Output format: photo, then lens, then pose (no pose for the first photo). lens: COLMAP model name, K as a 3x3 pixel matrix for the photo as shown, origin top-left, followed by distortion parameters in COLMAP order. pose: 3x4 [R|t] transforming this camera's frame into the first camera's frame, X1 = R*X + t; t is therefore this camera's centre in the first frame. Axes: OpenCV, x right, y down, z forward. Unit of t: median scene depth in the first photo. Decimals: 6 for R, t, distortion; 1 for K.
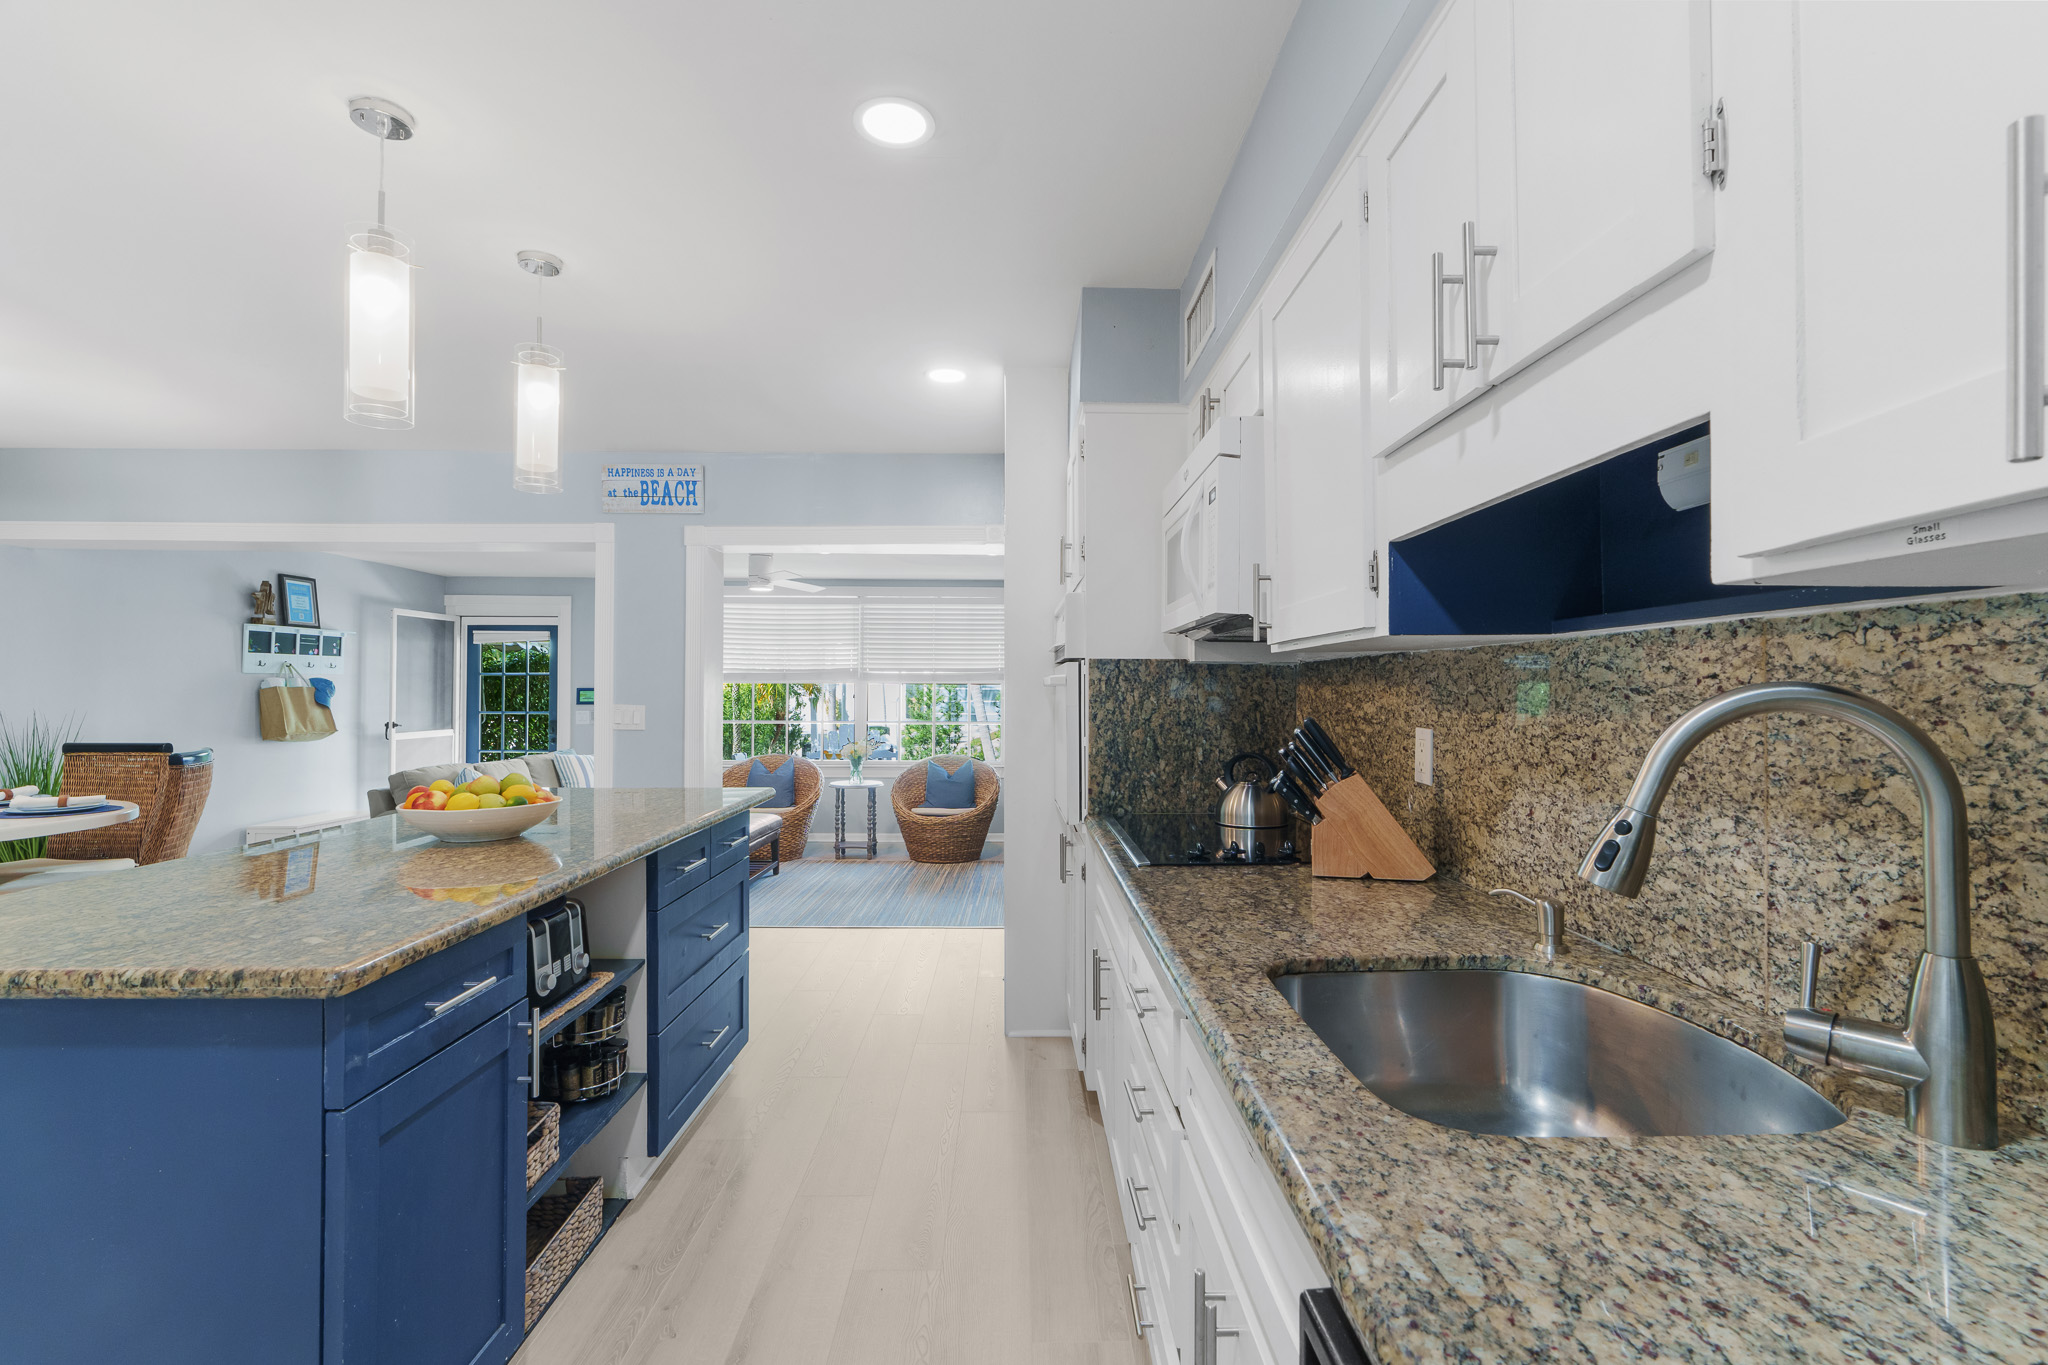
lens RADIAL K [[924.1, 0, 1030.2], [0, 924.1, 688.4], [0, 0, 1]] dist [0.000804, 0.000139]
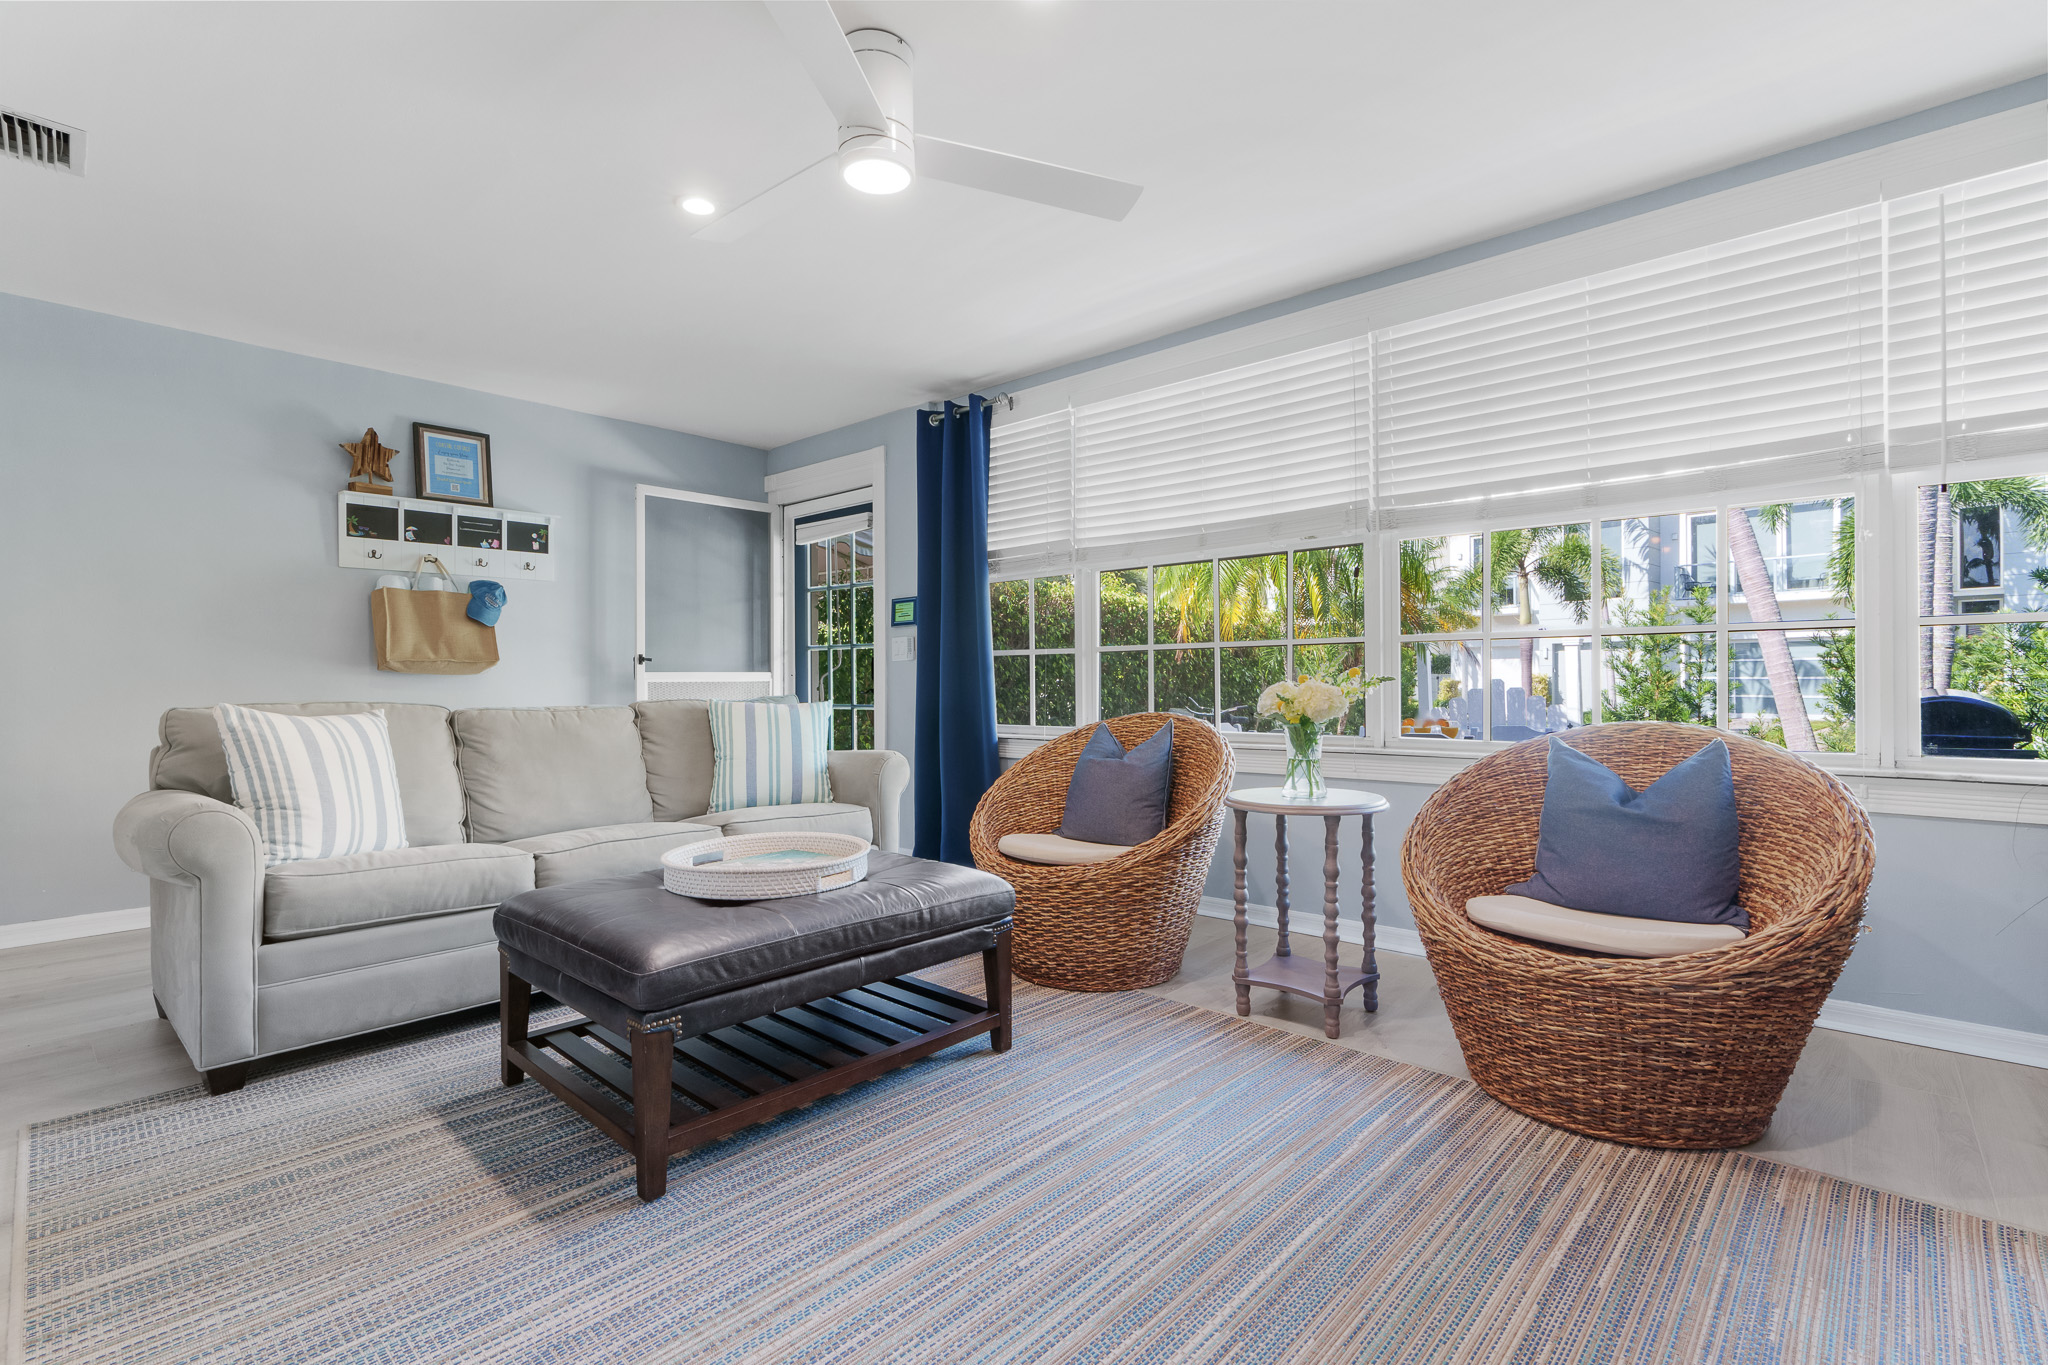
lens RADIAL K [[924.1, 0, 1030.2], [0, 924.1, 688.4], [0, 0, 1]] dist [0.000804, 0.000139]
pose [[0.741766, -0.005497, -0.670636, -0.037022], [0.014882, 0.999855, 0.008264, 0.063881], [0.670493, -0.016111, 0.741741, 0.748054]]
